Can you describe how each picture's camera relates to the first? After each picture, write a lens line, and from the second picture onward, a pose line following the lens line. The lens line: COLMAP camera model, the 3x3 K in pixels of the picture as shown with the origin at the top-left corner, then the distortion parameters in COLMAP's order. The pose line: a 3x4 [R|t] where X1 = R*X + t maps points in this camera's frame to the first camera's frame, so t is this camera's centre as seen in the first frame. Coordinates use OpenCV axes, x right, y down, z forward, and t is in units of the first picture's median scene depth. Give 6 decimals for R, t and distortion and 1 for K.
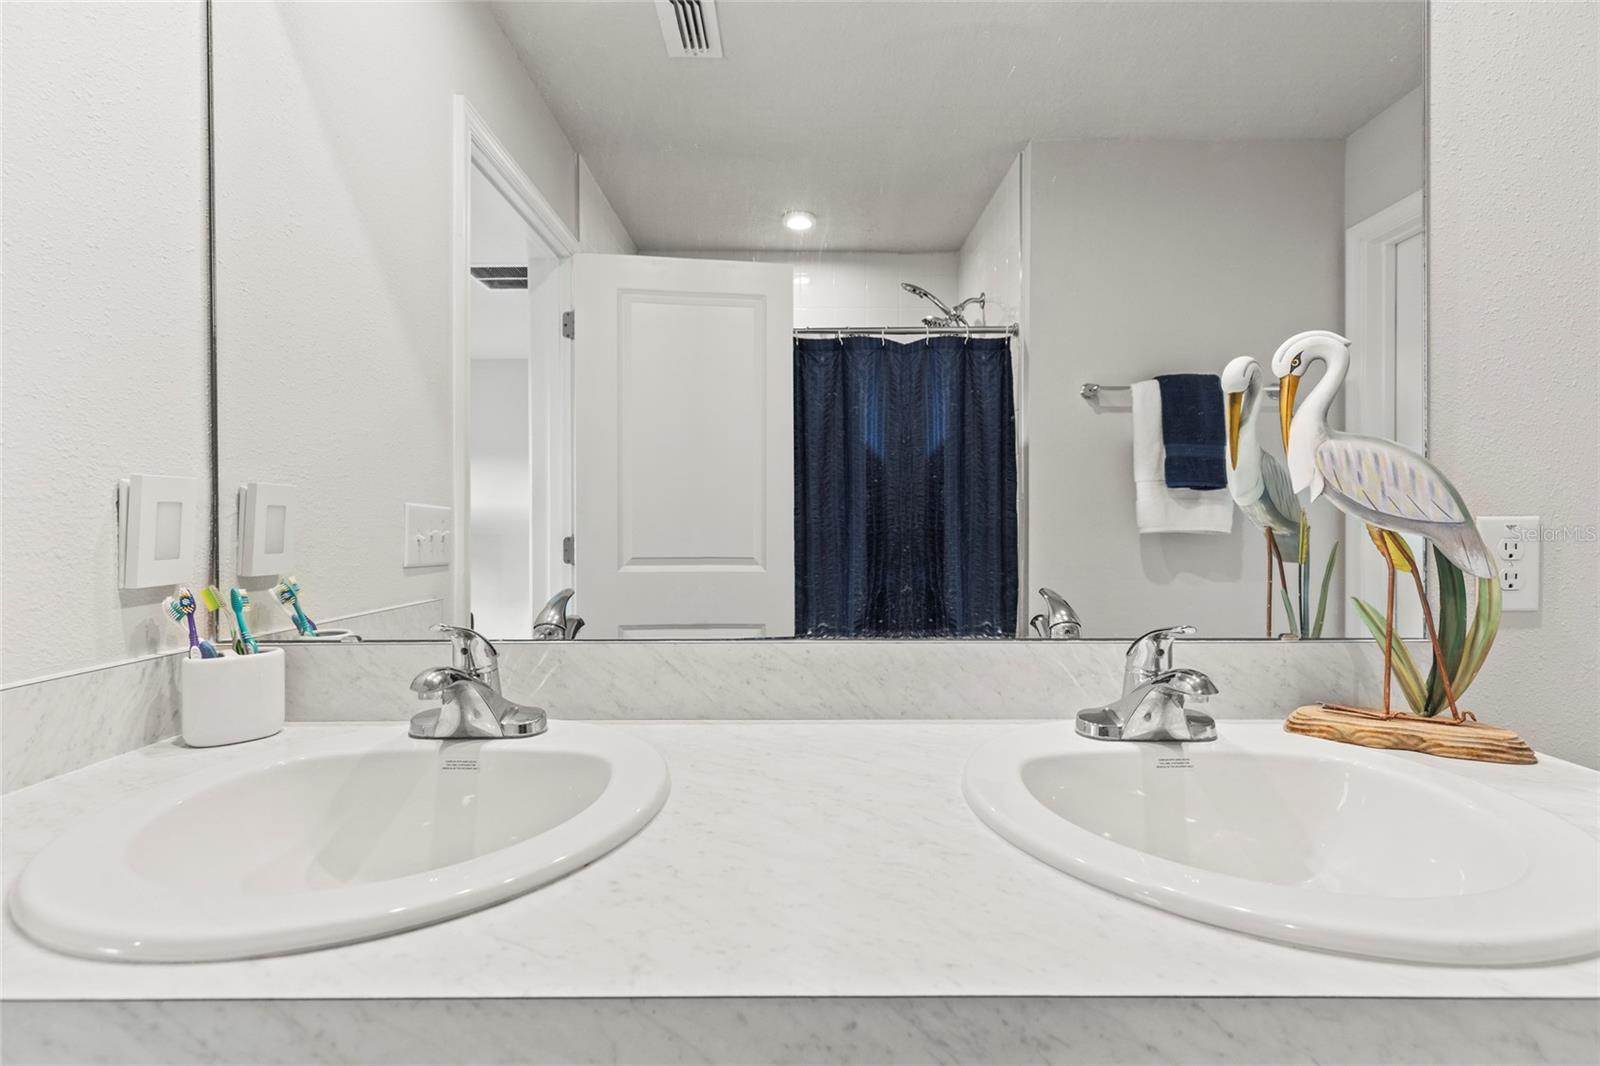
lens RADIAL K [[726.1, 0, 791.2], [0, 726.1, 524.9], [0, 0, 1]] dist [0.009227, -0.001193]
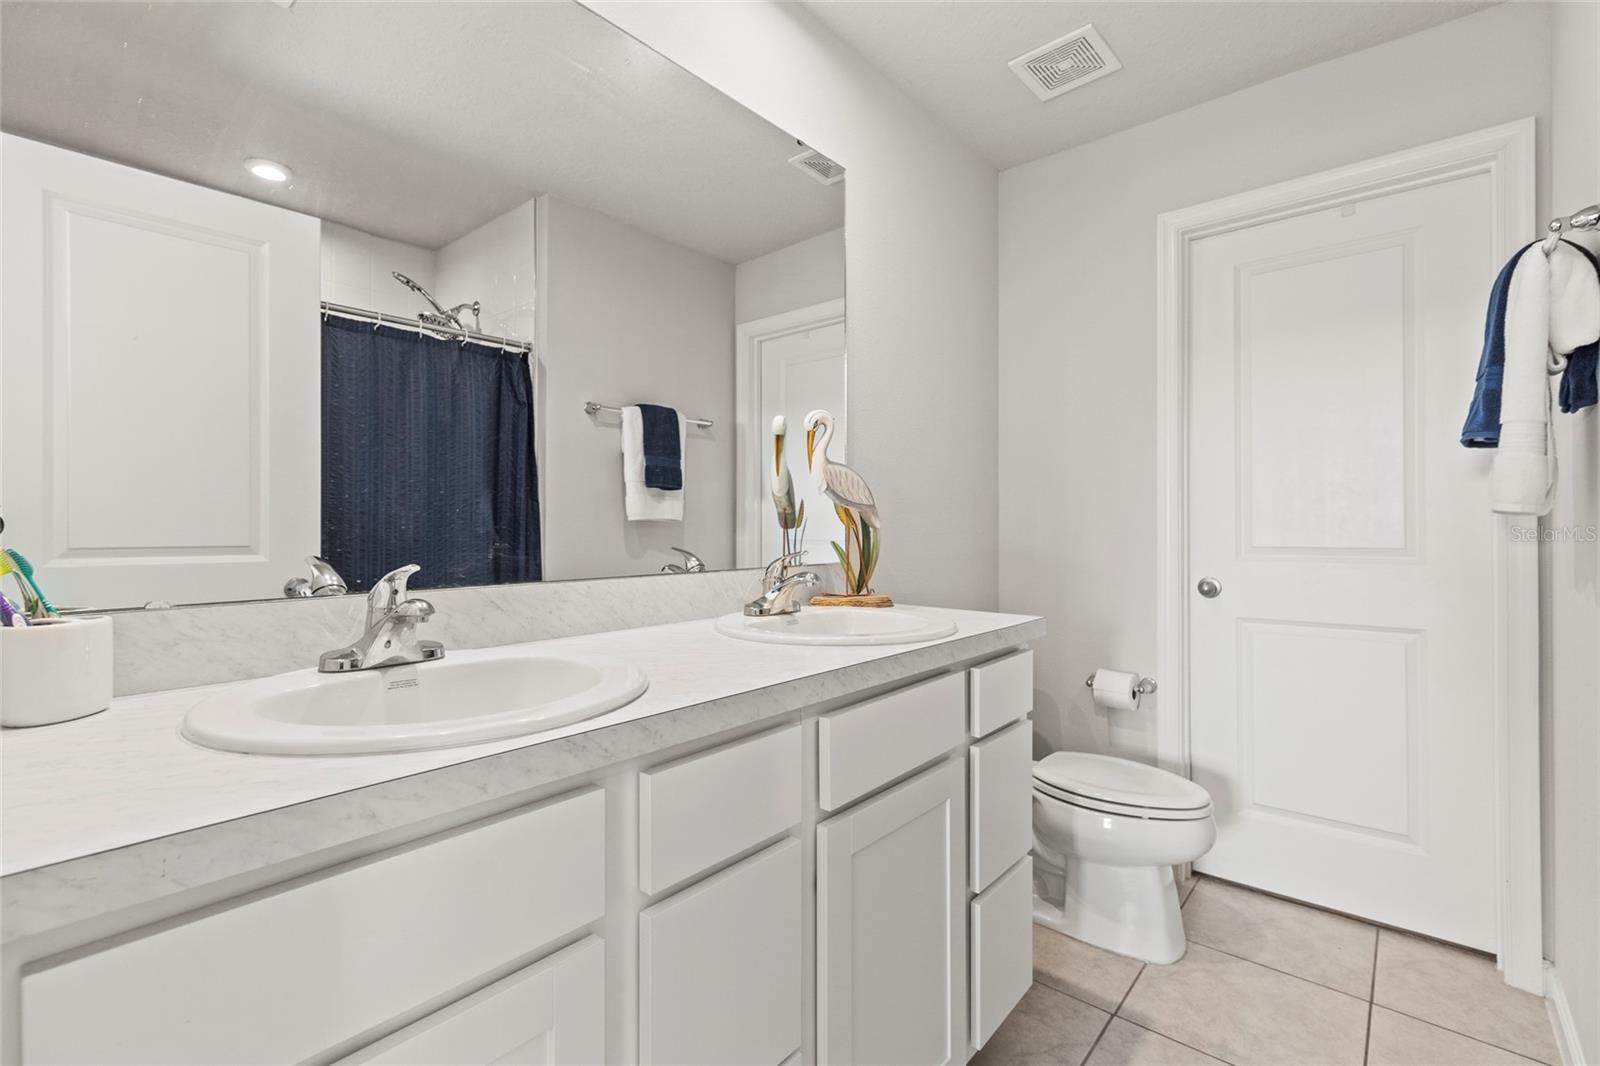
lens RADIAL K [[726.1, 0, 805.4], [0, 726.1, 531.6], [0, 0, 1]] dist [0.009227, -0.001193]
pose [[0.643231, -0.003876, 0.765662, -0.333169], [-0.001364, 0.999980, 0.006208, 0.023085], [-0.765671, -0.005038, 0.643213, -0.104098]]
